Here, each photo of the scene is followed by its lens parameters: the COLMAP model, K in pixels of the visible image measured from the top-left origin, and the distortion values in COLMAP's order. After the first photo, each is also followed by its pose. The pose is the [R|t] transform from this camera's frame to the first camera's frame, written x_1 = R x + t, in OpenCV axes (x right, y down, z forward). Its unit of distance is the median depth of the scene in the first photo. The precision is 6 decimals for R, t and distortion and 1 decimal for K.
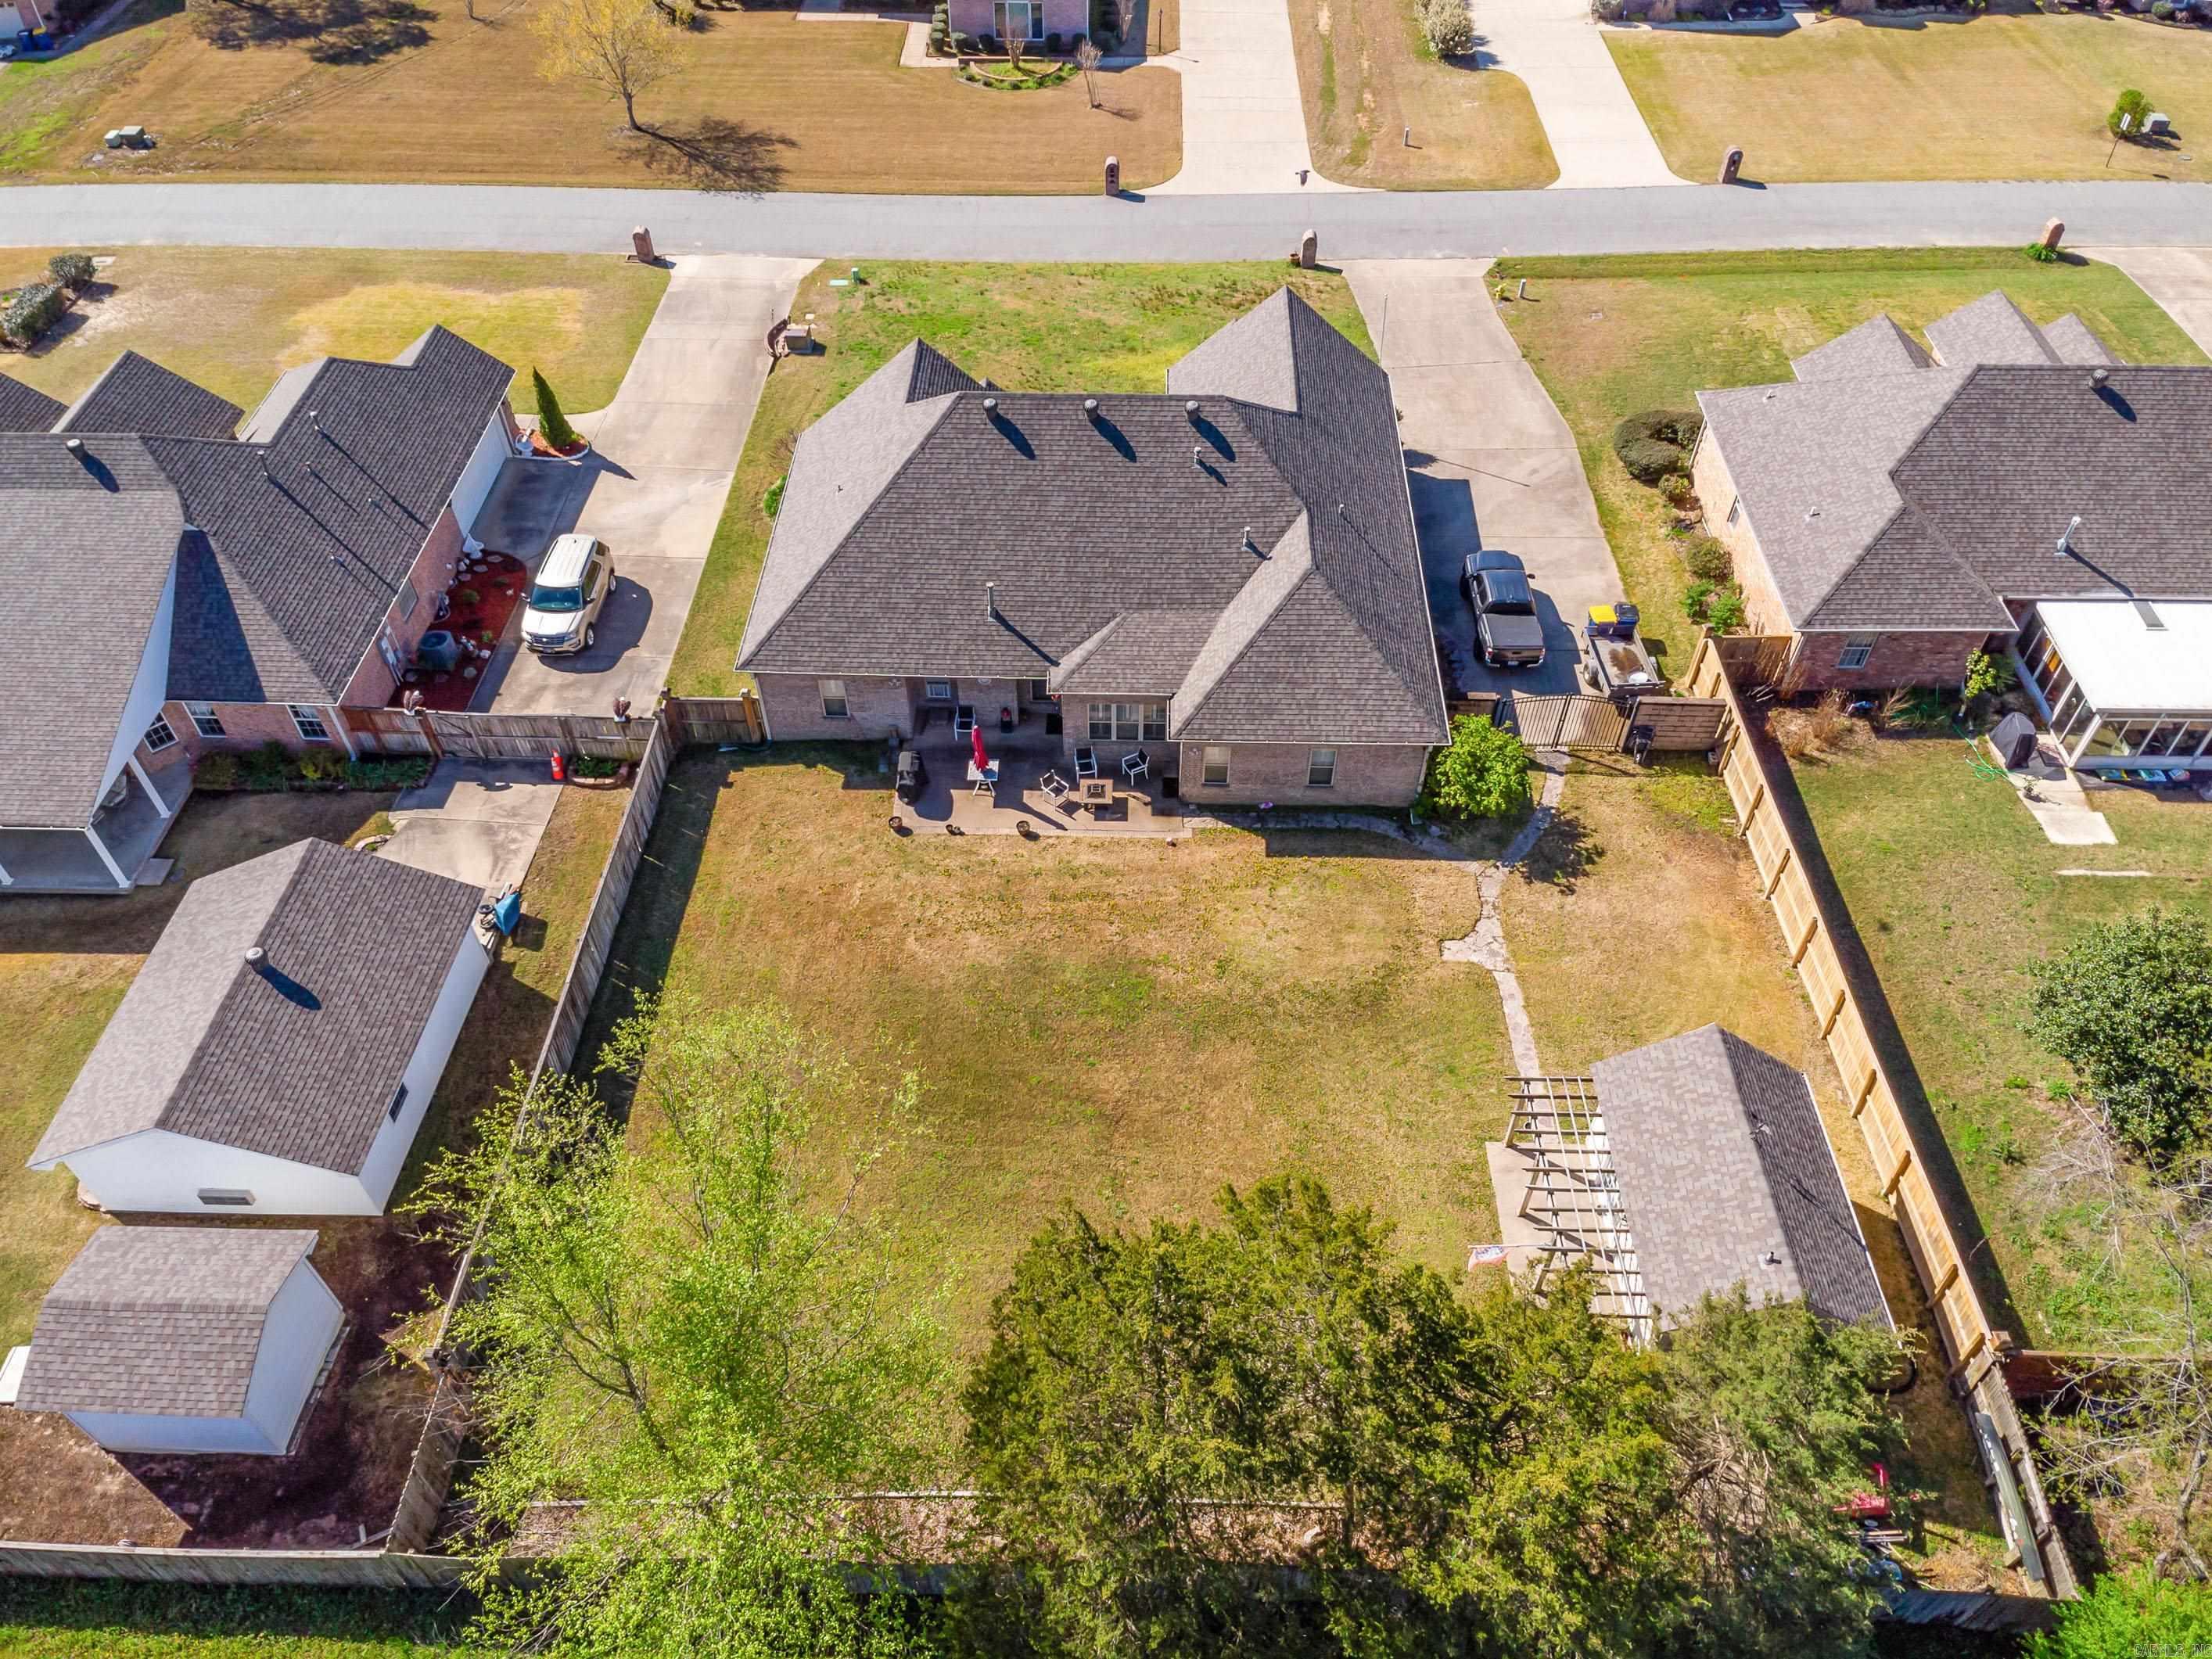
lens RADIAL K [[1526.8, 0, 1105.3], [0, 1526.8, 842.1], [0, 0, 1]] dist [0.224901, -0.249695]
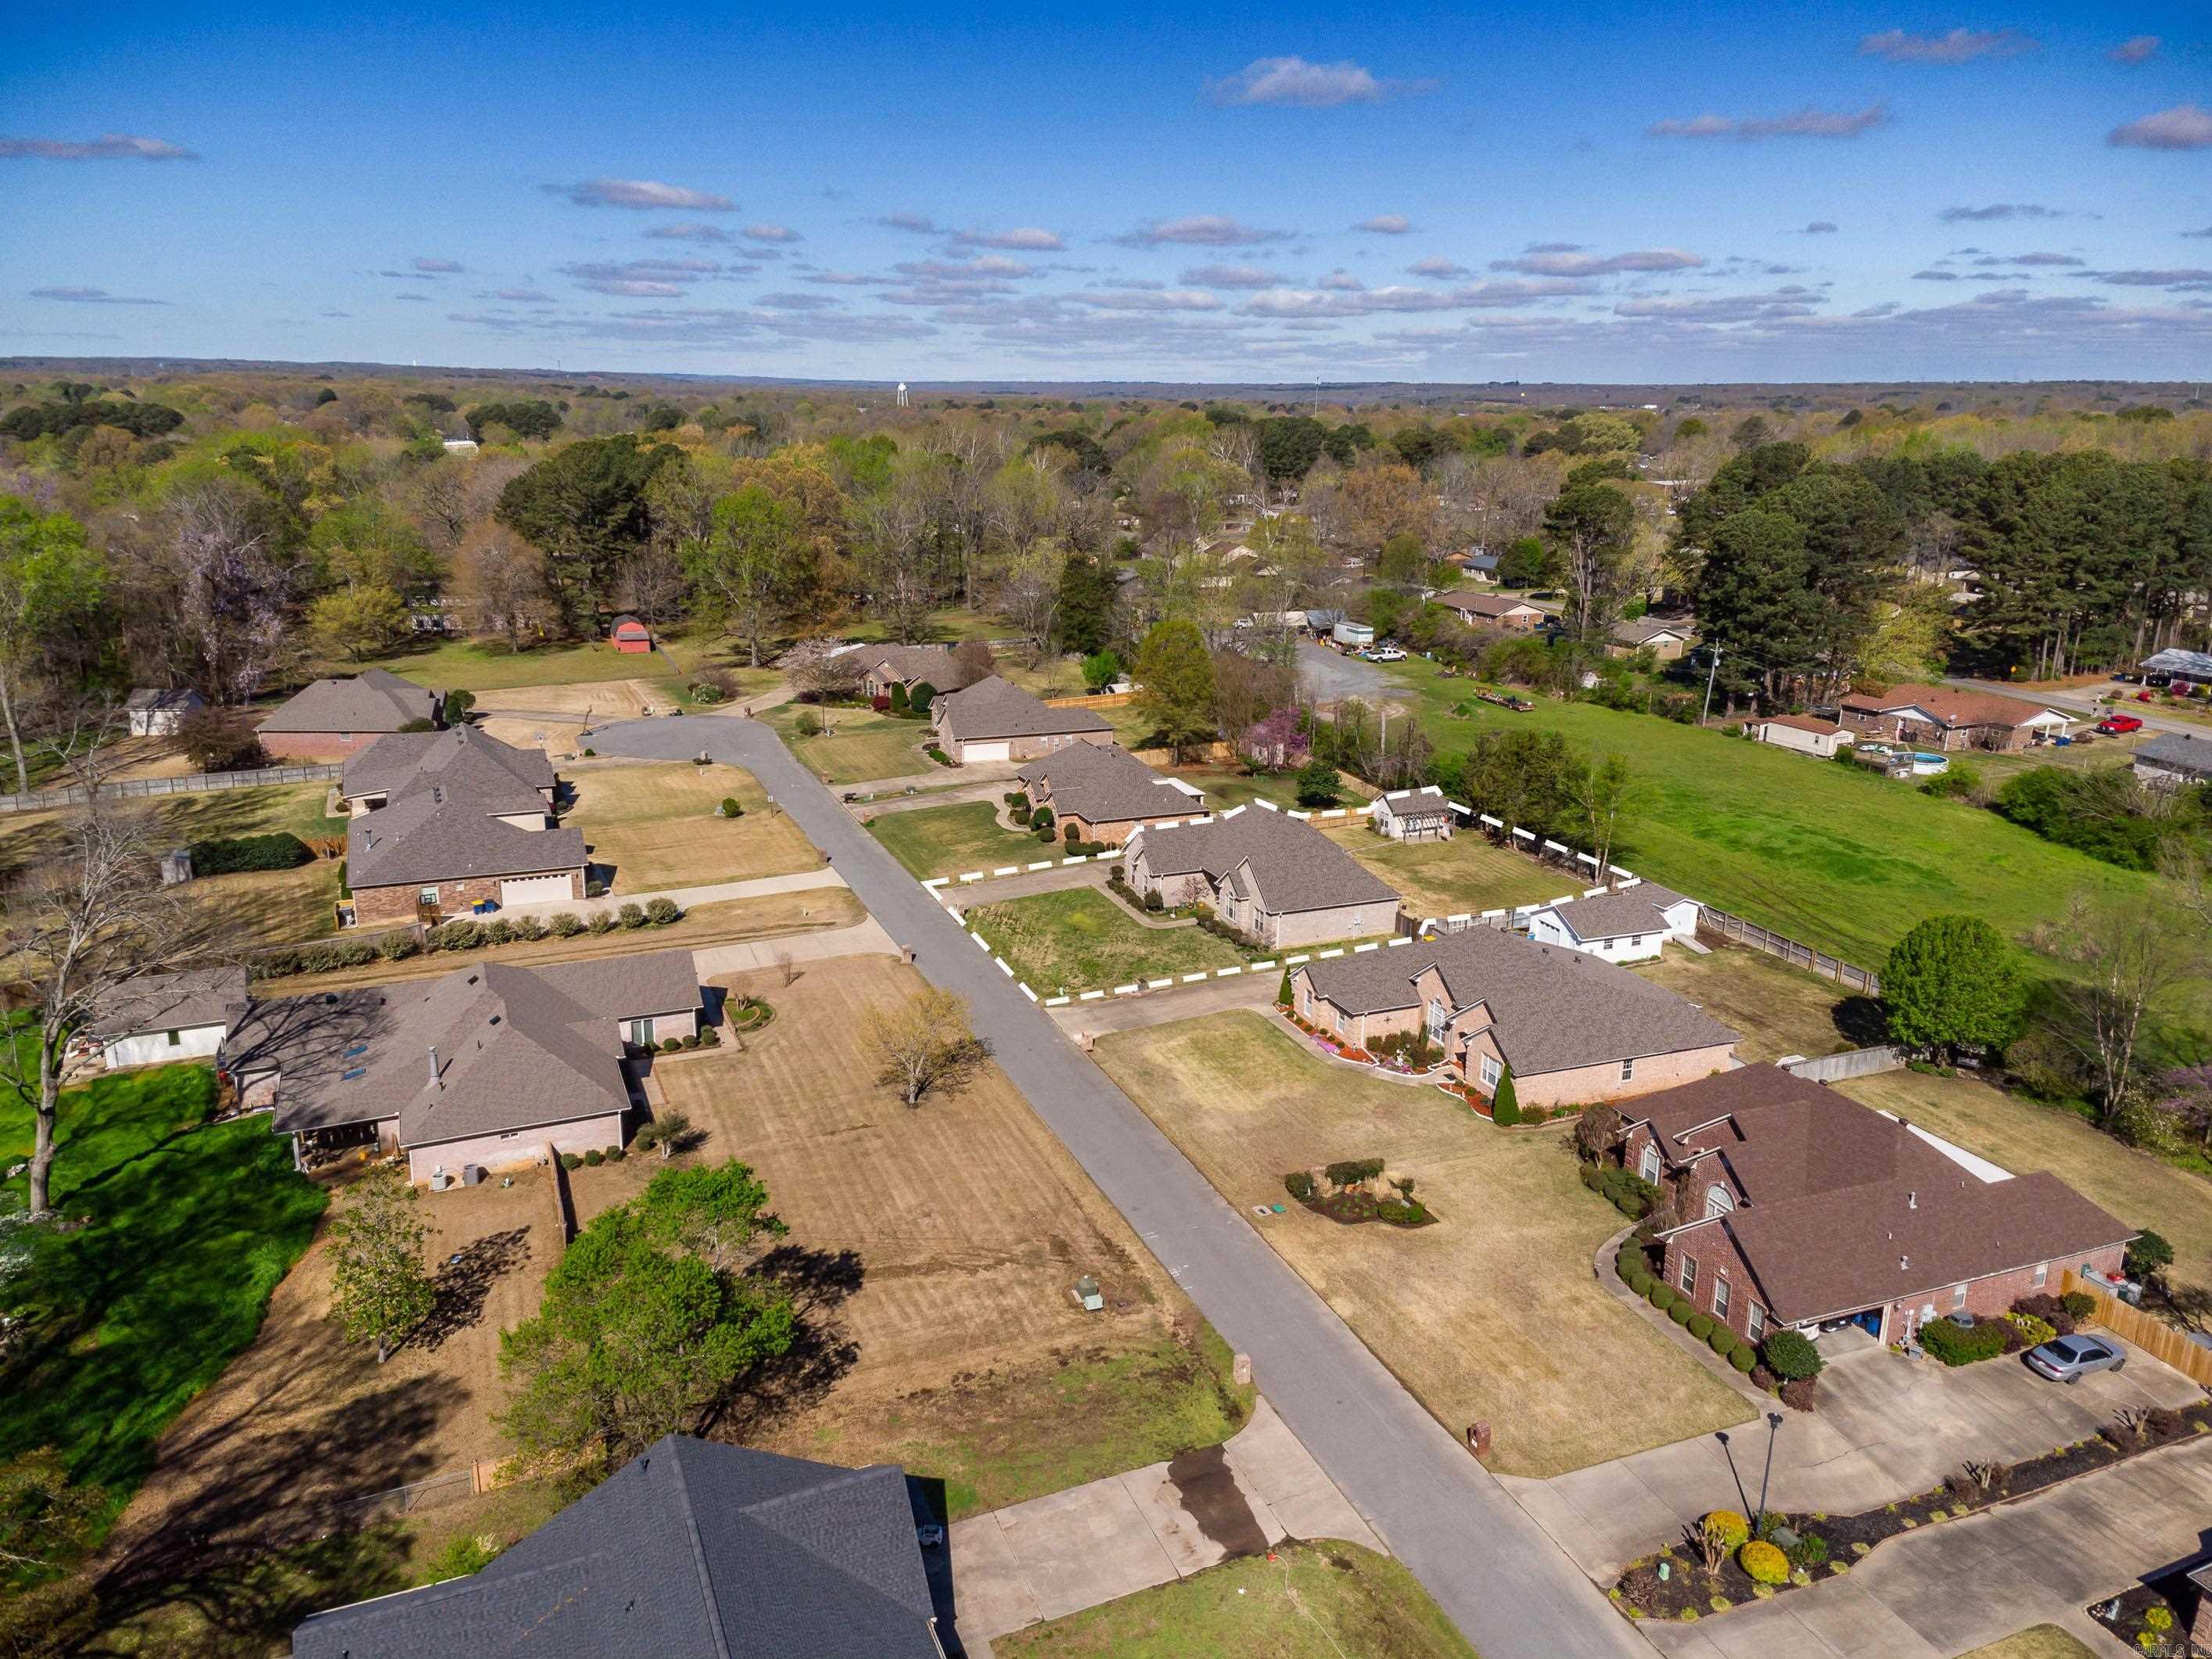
lens RADIAL K [[1526.8, 0, 1105.3], [0, 1526.8, 842.1], [0, 0, 1]] dist [0.224901, -0.249695]
pose [[-0.414256, -0.248662, 0.875534, -1.807718], [0.655635, 0.585694, 0.476556, -1.377531], [-0.631296, 0.771446, -0.079596, 1.098388]]
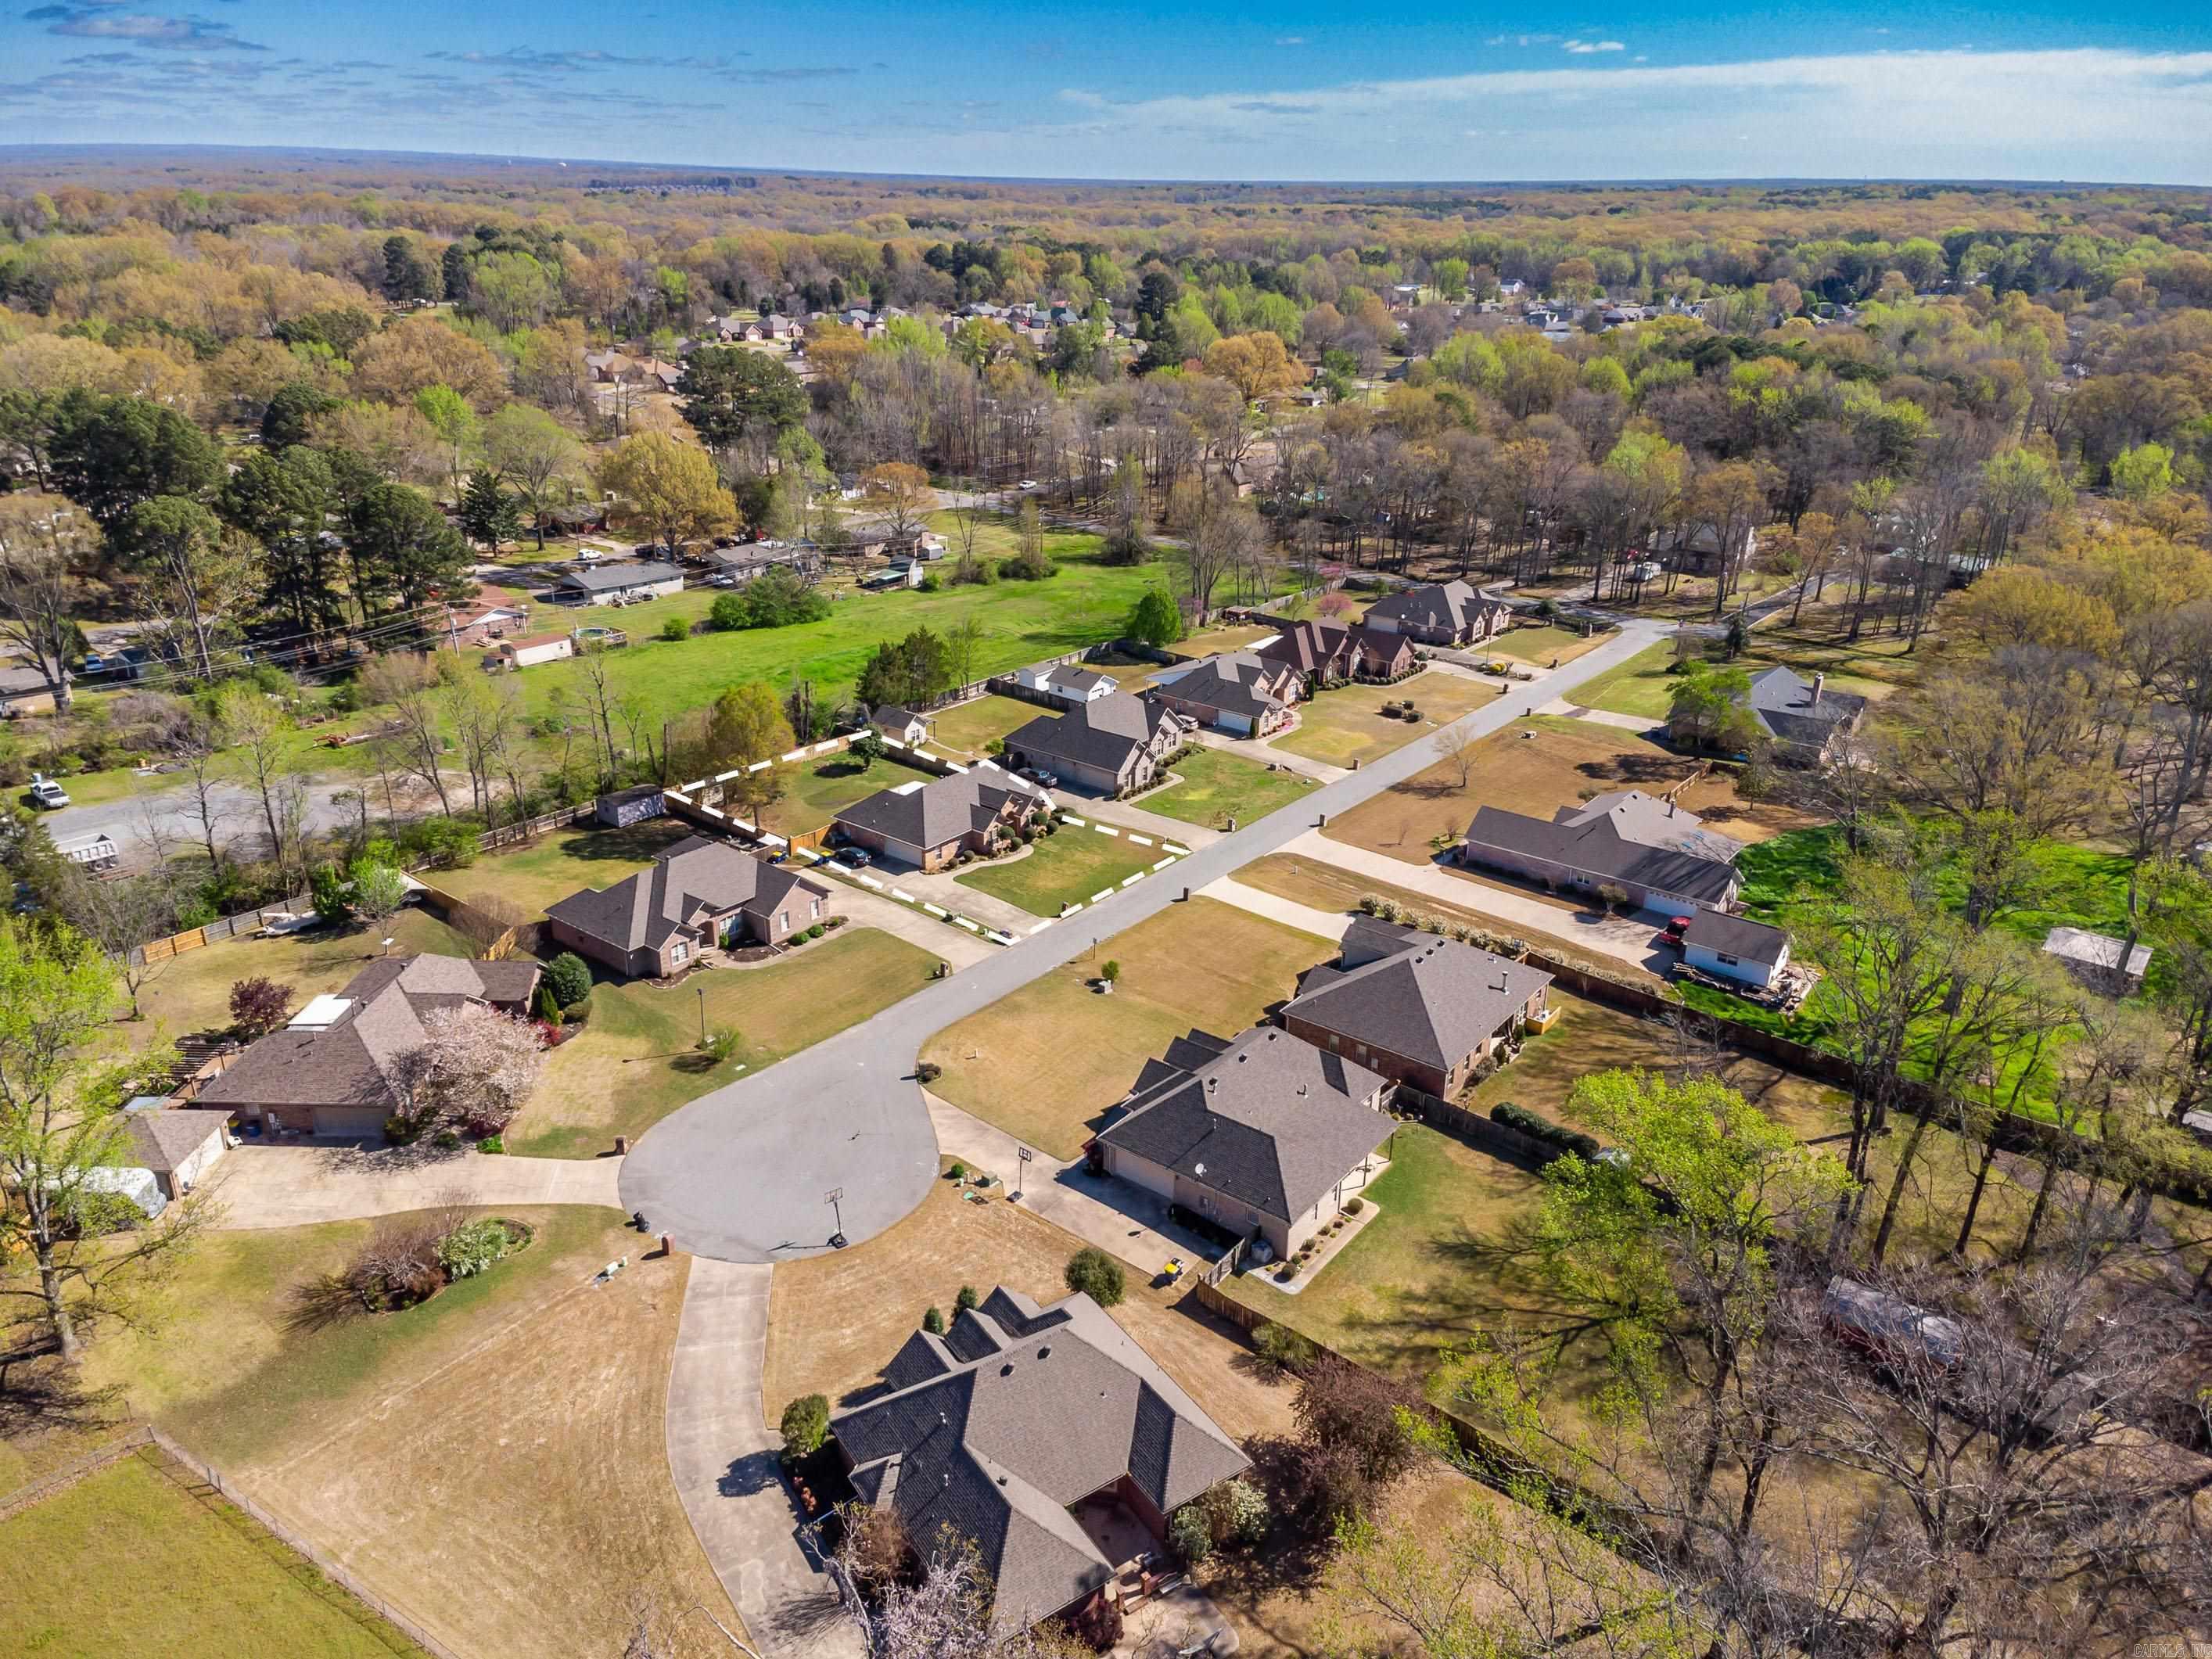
lens RADIAL K [[1526.8, 0, 1105.3], [0, 1526.8, 842.1], [0, 0, 1]] dist [0.224901, -0.249695]
pose [[-0.591858, 0.306670, -0.745425, 2.471649], [-0.597649, 0.453572, 0.661127, -2.196771], [0.540851, 0.836795, -0.085169, 1.272488]]
